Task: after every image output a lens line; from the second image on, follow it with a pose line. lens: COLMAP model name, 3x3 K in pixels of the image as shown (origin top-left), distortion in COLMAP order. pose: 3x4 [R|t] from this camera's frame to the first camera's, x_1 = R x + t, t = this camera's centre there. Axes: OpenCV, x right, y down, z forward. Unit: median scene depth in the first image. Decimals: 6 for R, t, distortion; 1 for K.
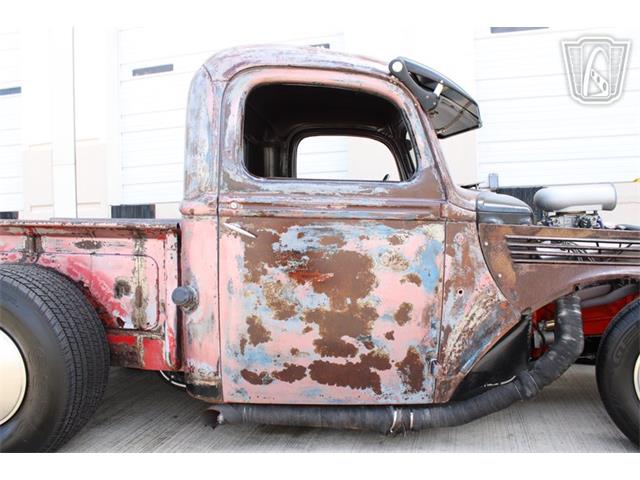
lens RADIAL K [[545.1, 0, 317.6], [0, 545.1, 237.3], [0, 0, 1]] dist [-0.135036, 0.098532]
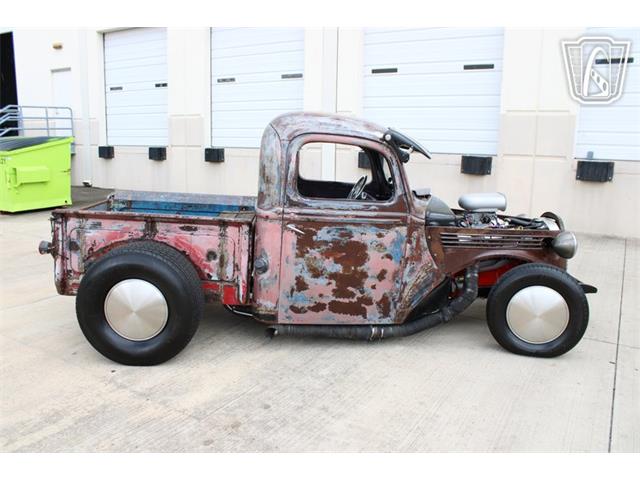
lens RADIAL K [[545.1, 0, 314.8], [0, 545.1, 240.5], [0, 0, 1]] dist [-0.135036, 0.098532]
pose [[0.991114, 0.018368, 0.131738, -0.296604], [-0.039418, 0.986489, 0.159018, -0.246046], [-0.127038, -0.162798, 0.978447, -0.703695]]
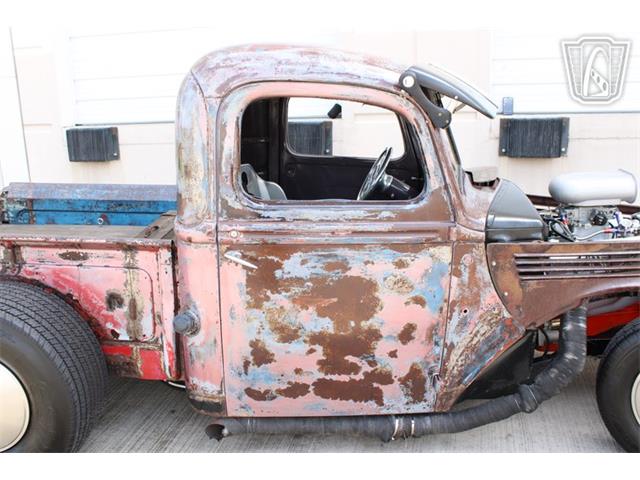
lens RADIAL K [[622.6, 0, 309.9], [0, 622.6, 235.7], [0, 0, 1]] dist [-0.071200, 0.000000]
pose [[0.999587, -0.013224, 0.025506, -0.046331], [0.007654, 0.978263, 0.207228, -0.268135], [-0.027692, -0.206948, 0.977960, -0.071060]]
